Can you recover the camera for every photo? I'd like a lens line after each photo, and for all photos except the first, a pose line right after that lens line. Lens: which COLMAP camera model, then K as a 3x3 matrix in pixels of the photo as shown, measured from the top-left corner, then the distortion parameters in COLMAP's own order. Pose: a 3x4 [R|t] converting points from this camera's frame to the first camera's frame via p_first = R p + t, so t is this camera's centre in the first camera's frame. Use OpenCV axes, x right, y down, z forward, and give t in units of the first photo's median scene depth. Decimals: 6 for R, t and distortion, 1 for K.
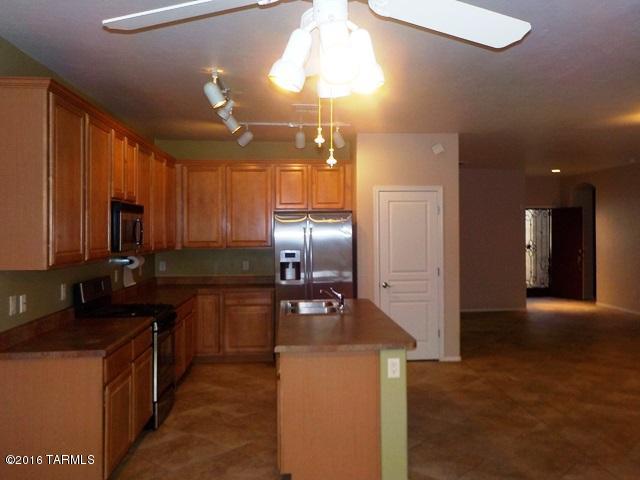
lens RADIAL K [[585.2, 0, 343.7], [0, 585.2, 234.9], [0, 0, 1]] dist [-0.011572, 0.010340]
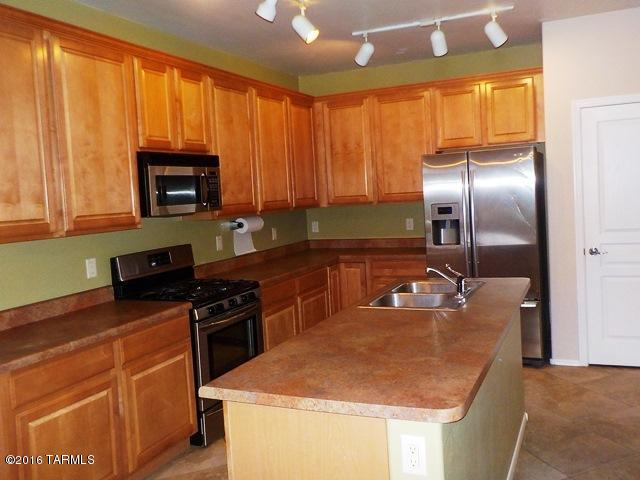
lens RADIAL K [[585.2, 0, 334.6], [0, 585.2, 233.8], [0, 0, 1]] dist [-0.011572, 0.010340]
pose [[0.874507, -0.008732, -0.484935, 0.137936], [0.049114, 0.996293, 0.070630, 0.005543], [0.482520, -0.085583, 0.871694, 0.298946]]
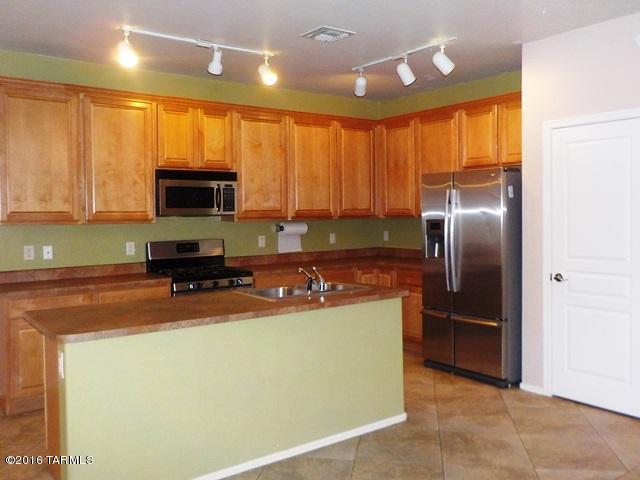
lens RADIAL K [[585.2, 0, 332.9], [0, 585.2, 233.8], [0, 0, 1]] dist [-0.011572, 0.010340]
pose [[0.519242, 0.033321, -0.853977, 0.491034], [0.002699, 0.999171, 0.040627, 0.012929], [0.854623, -0.023400, 0.518722, 0.480225]]
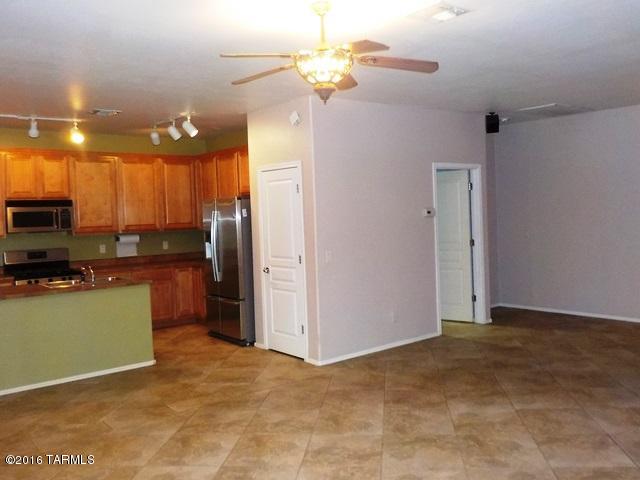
lens RADIAL K [[585.2, 0, 344.9], [0, 585.2, 236.4], [0, 0, 1]] dist [-0.011572, 0.010340]
pose [[0.564567, 0.024791, -0.825015, 0.947042], [0.020095, 0.998840, 0.043765, -0.008072], [0.825143, -0.041287, 0.563413, 0.586114]]
